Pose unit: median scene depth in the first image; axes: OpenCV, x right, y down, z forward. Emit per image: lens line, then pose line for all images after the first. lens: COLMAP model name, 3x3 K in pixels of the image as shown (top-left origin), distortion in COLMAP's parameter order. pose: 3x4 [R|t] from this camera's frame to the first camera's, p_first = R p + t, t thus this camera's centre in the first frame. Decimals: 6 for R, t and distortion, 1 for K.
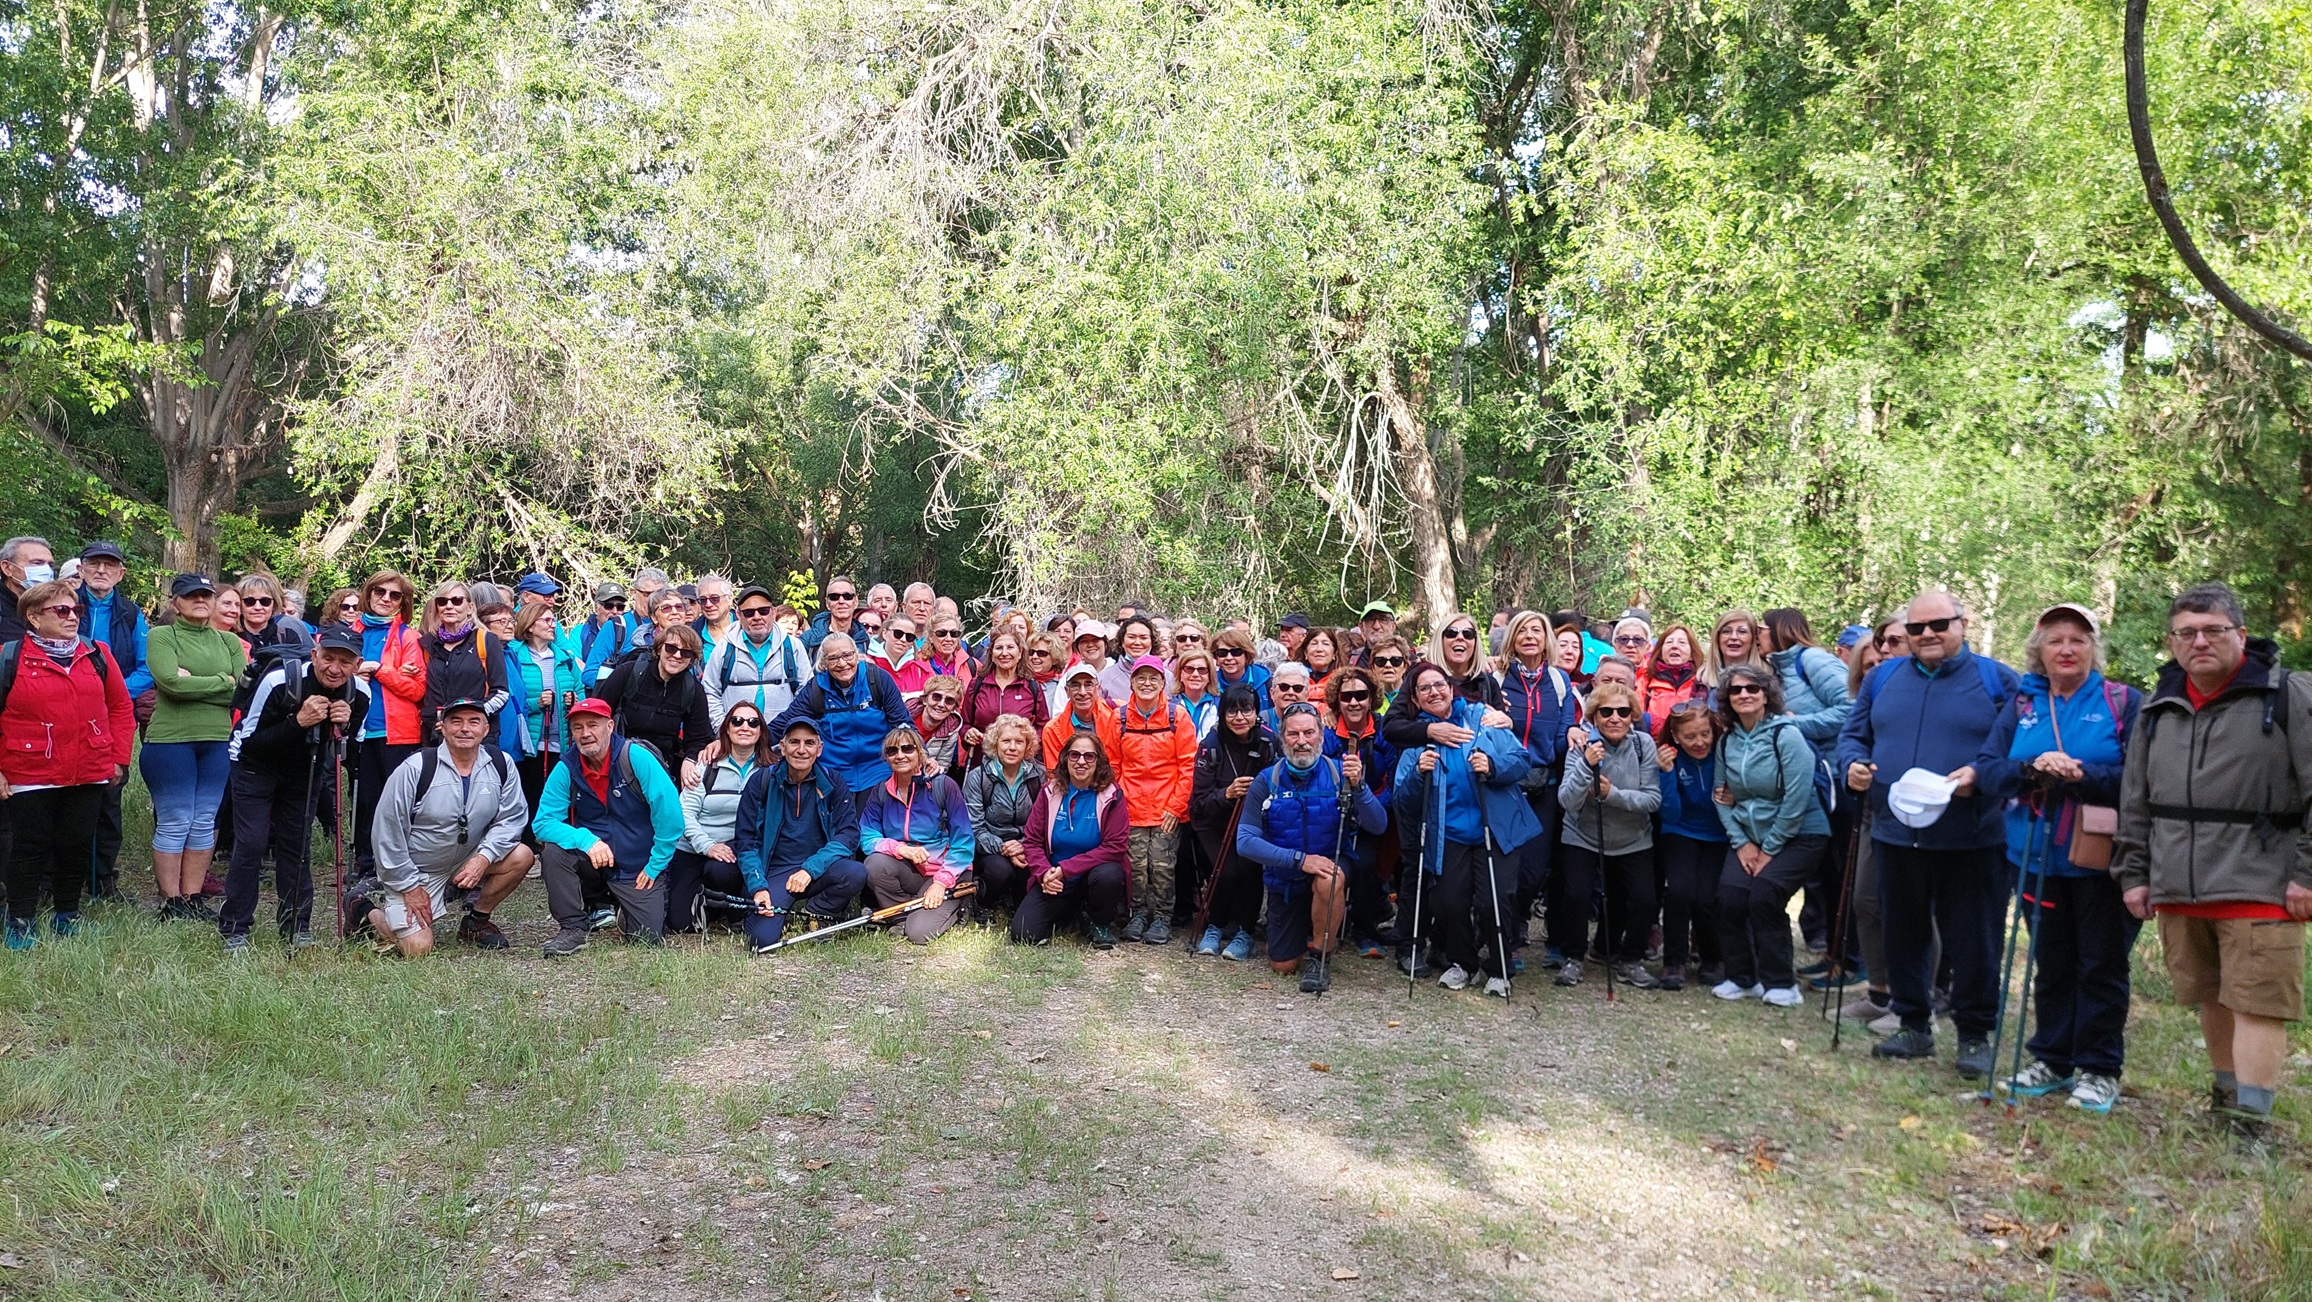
lens RADIAL K [[1832.4, 0, 1156.0], [0, 1832.4, 651.0], [0, 0, 1]] dist [0.182589, -0.003318]
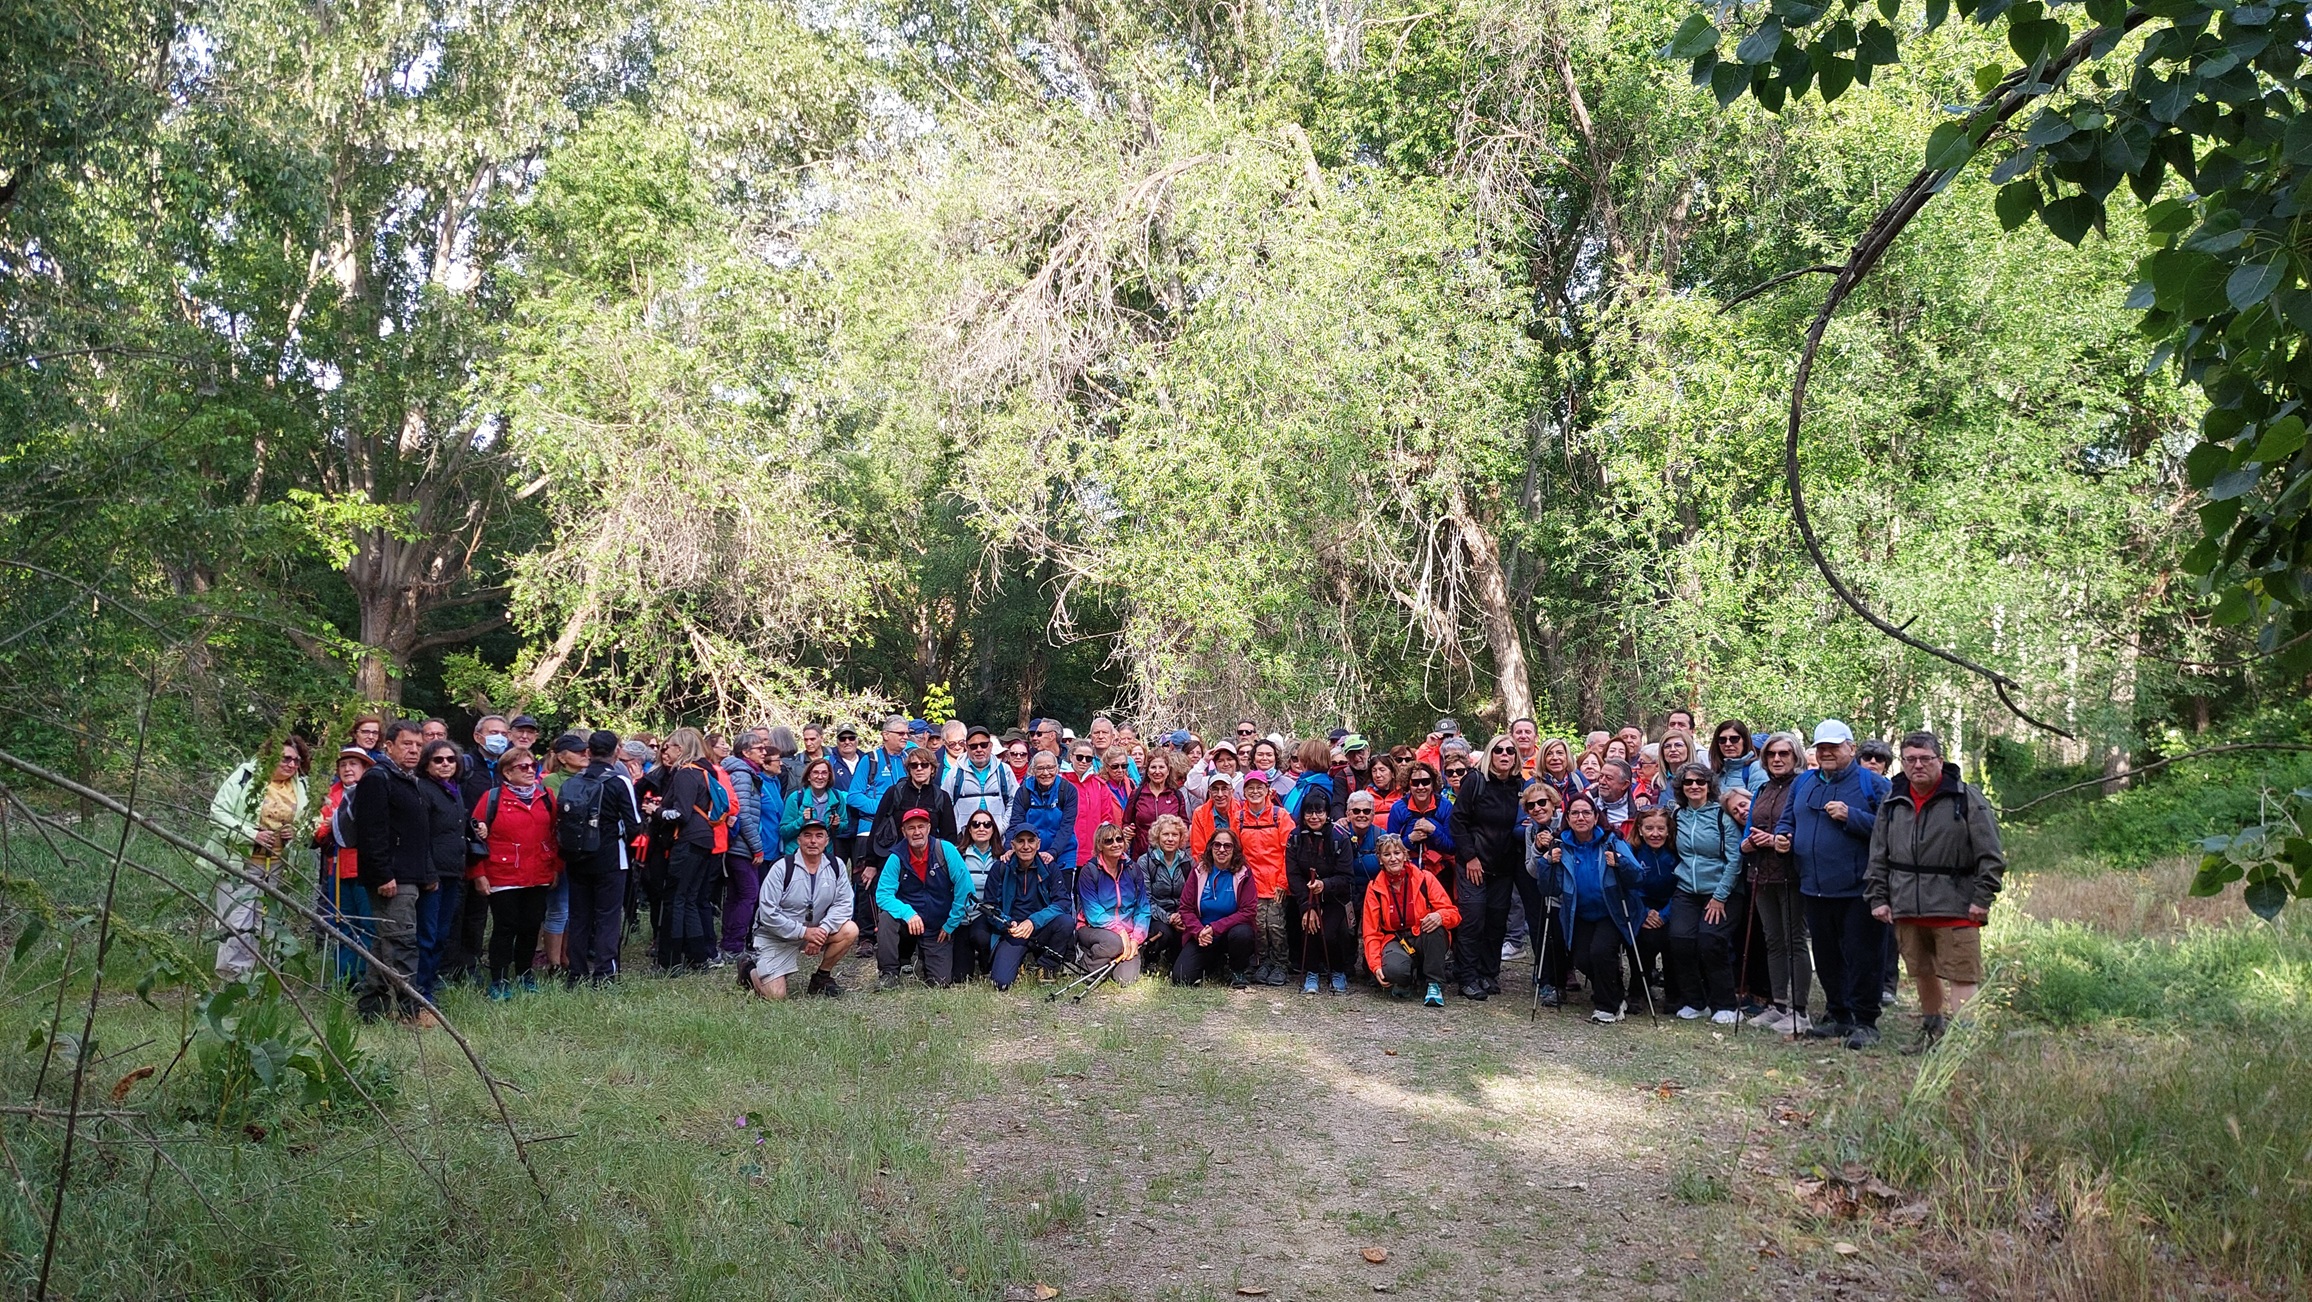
lens RADIAL K [[1832.4, 0, 1156.0], [0, 1832.4, 651.0], [0, 0, 1]] dist [0.182589, -0.003318]
pose [[0.998132, -0.032090, -0.051981, -0.004210], [0.029643, 0.998446, -0.047190, -0.010112], [0.053415, 0.045561, 0.997532, -0.147140]]
